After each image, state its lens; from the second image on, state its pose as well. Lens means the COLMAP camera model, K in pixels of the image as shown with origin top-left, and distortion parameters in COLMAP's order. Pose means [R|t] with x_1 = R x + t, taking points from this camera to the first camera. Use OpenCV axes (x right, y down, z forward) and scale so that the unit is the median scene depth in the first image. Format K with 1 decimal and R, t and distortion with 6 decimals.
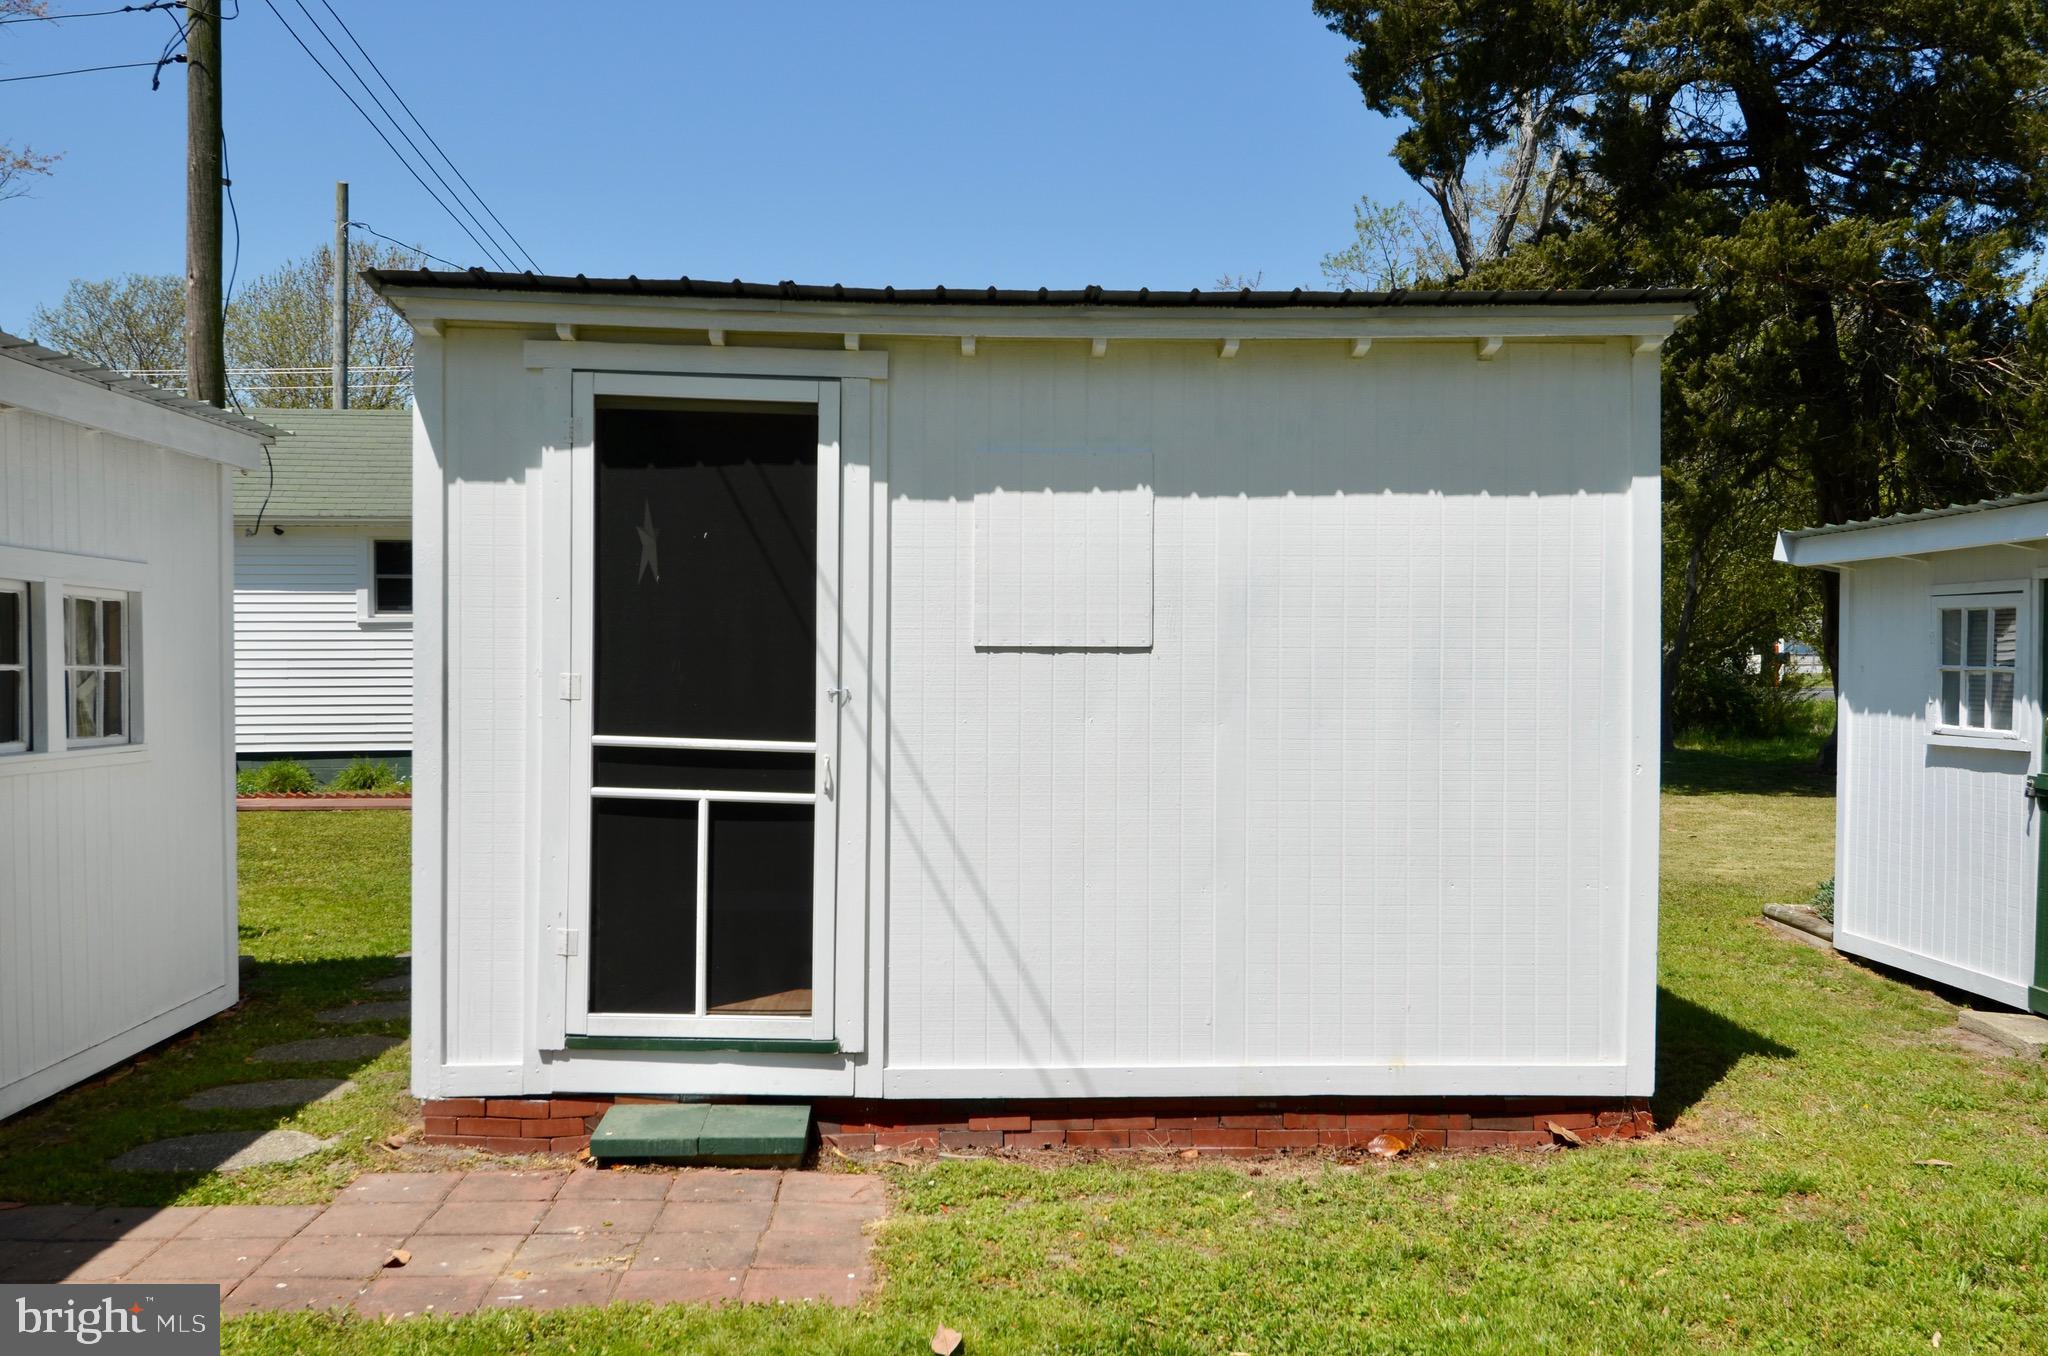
lens RADIAL K [[2047.4, 0, 1027.4], [0, 2047.4, 683.0], [0, 0, 1]] dist [-0.001372, 0.000000]
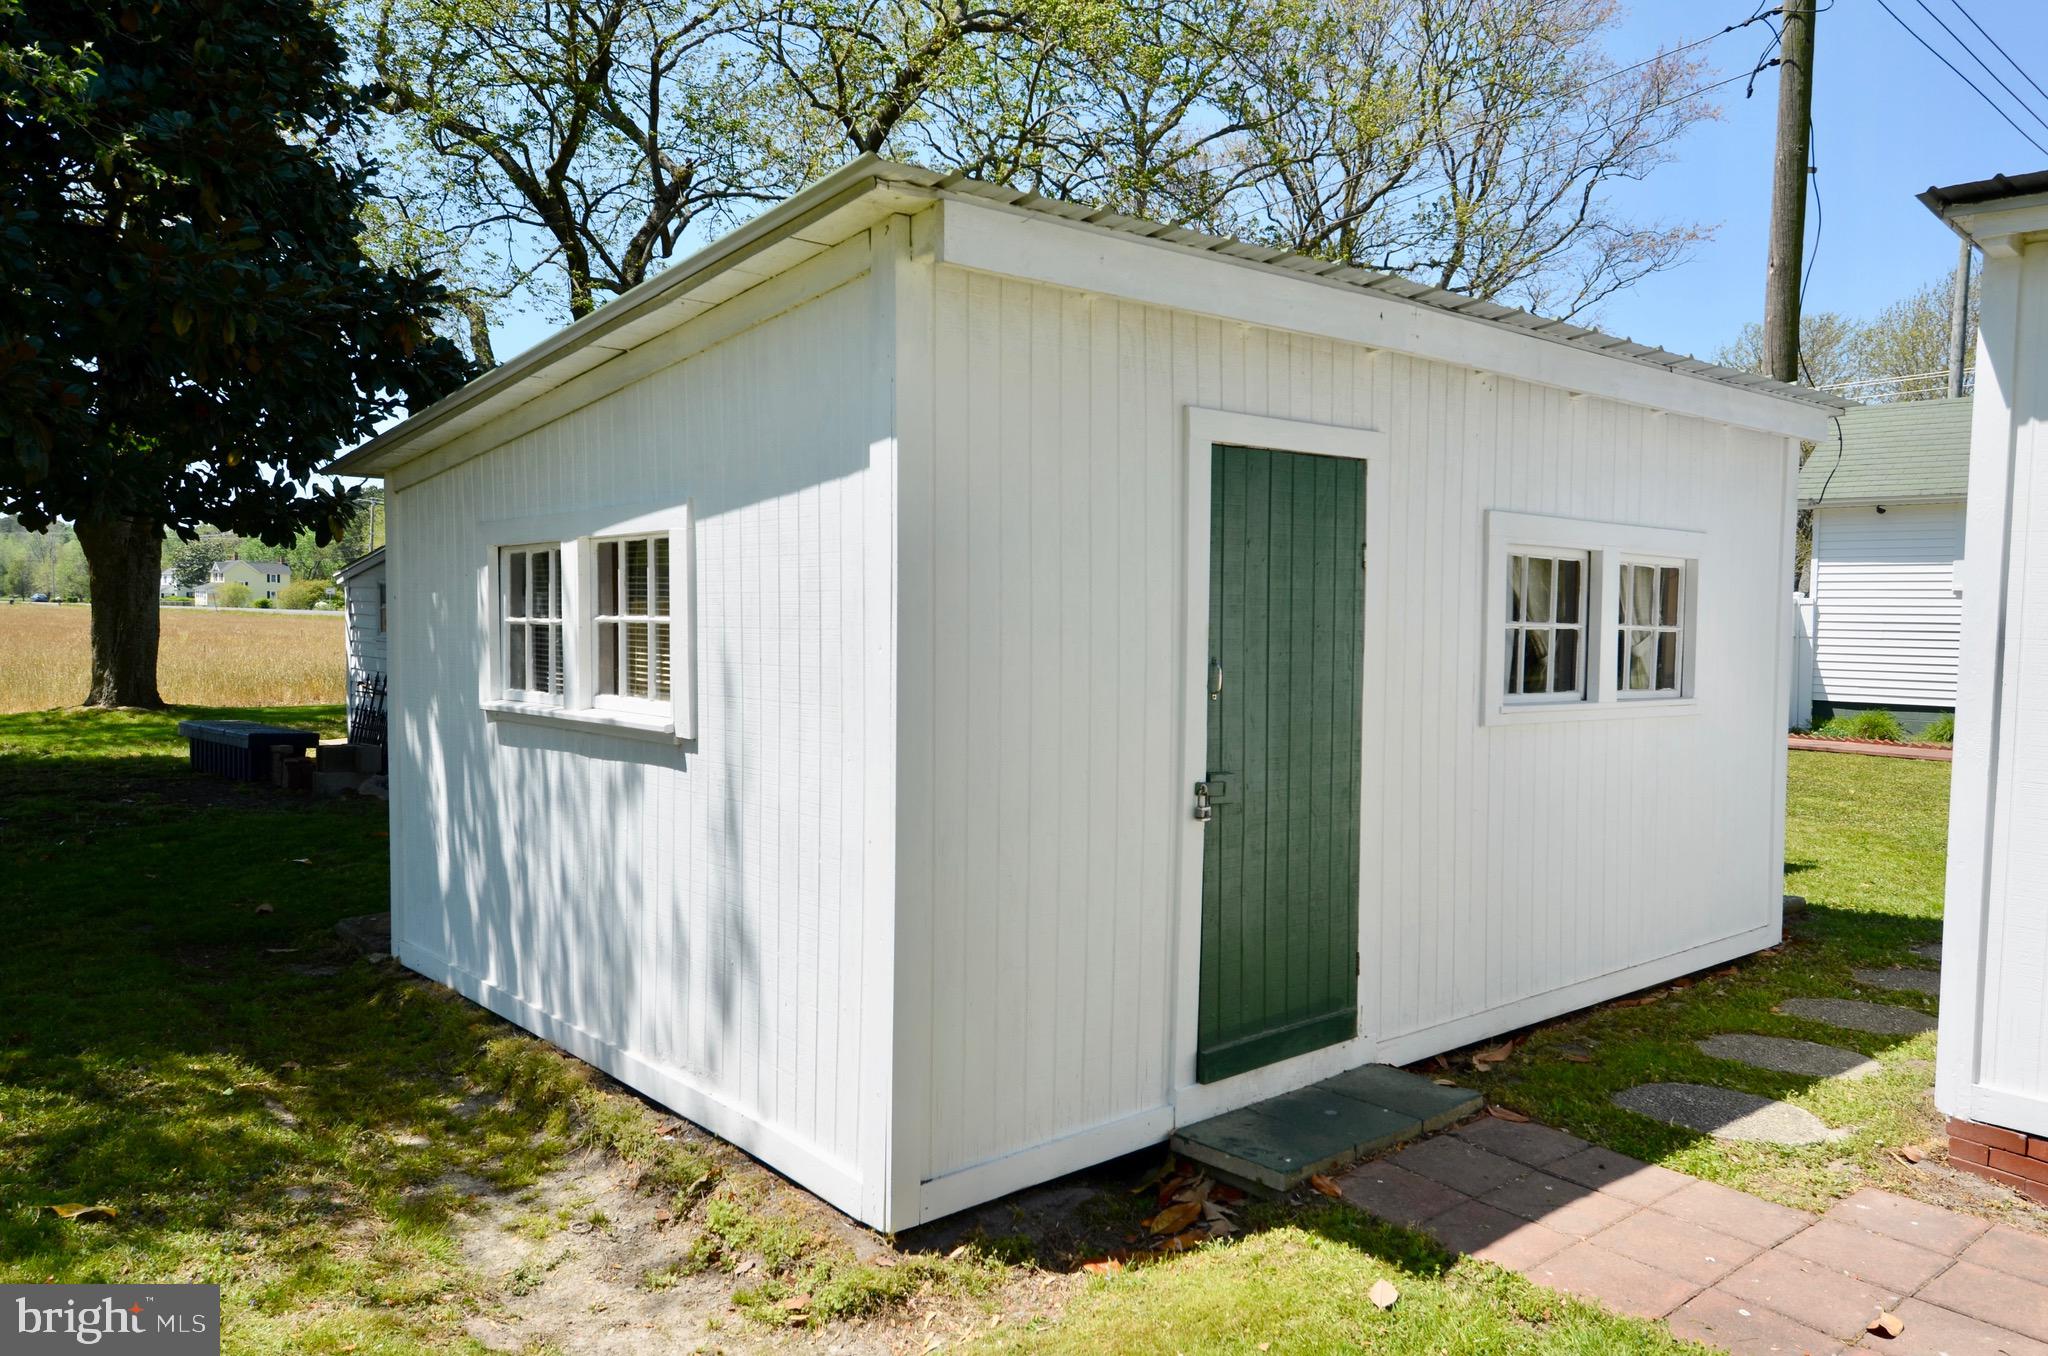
lens RADIAL K [[1506.9, 0, 1026.7], [0, 1506.9, 682.0], [0, 0, 1]] dist [0.043487, -0.040060]
pose [[0.643241, 0.052945, -0.763831, -0.045950], [-0.029719, 0.998581, 0.044190, -0.004663], [0.765087, -0.005725, 0.643902, 0.221039]]
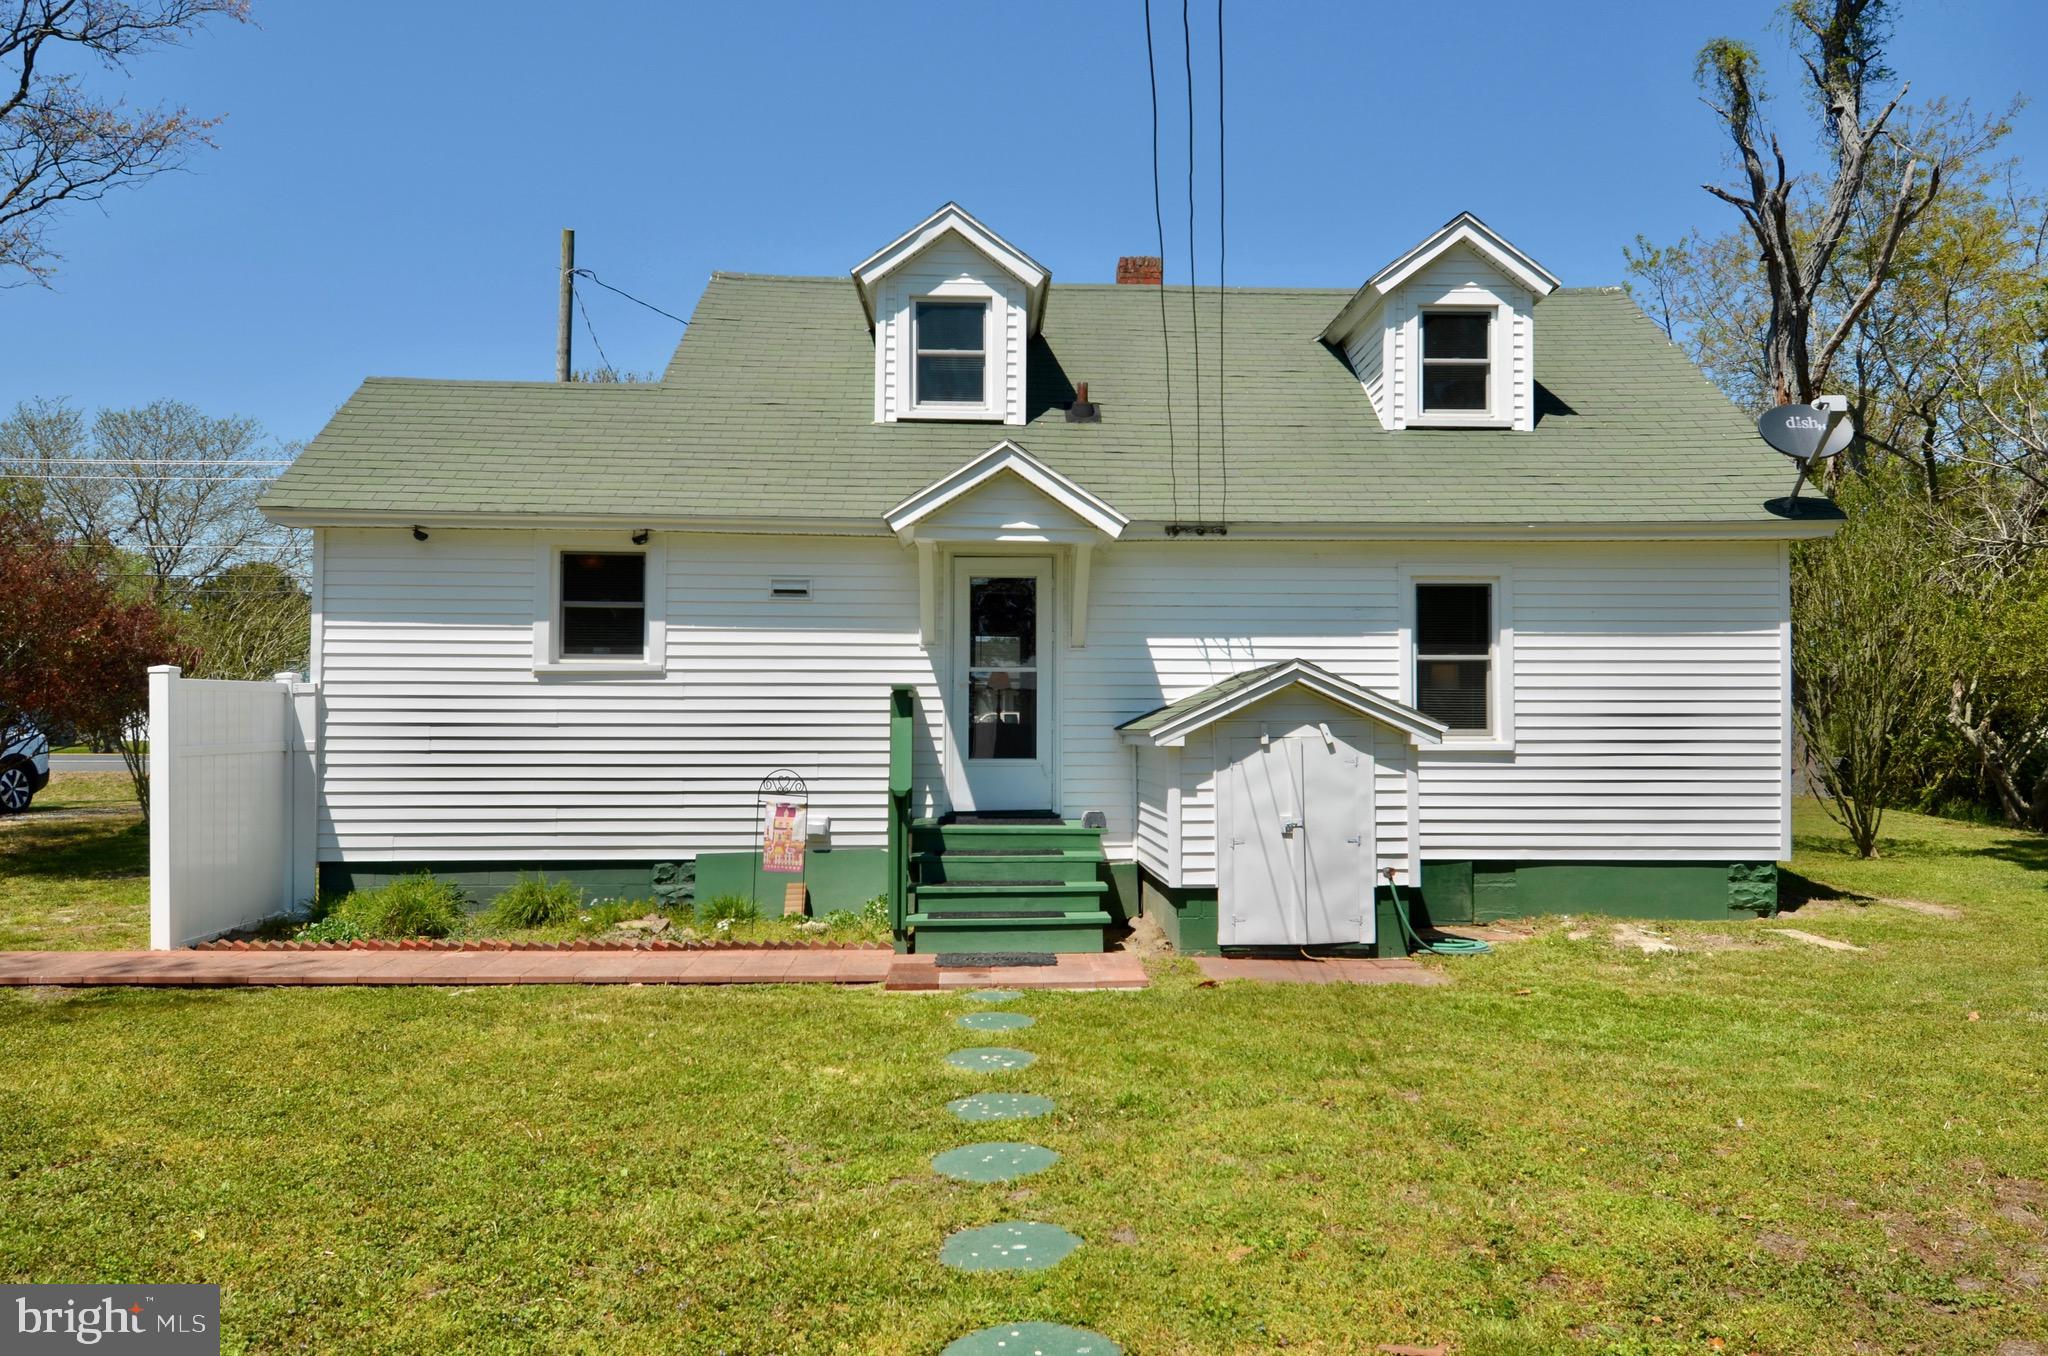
lens RADIAL K [[1506.9, 0, 1024.4], [0, 1506.9, 671.0], [0, 0, 1]] dist [0.043487, -0.040060]
pose [[0.998965, 0.010228, -0.044321, -0.366471], [-0.012030, 0.999103, -0.040601, -0.028576], [0.043866, 0.041093, 0.998192, 1.303424]]
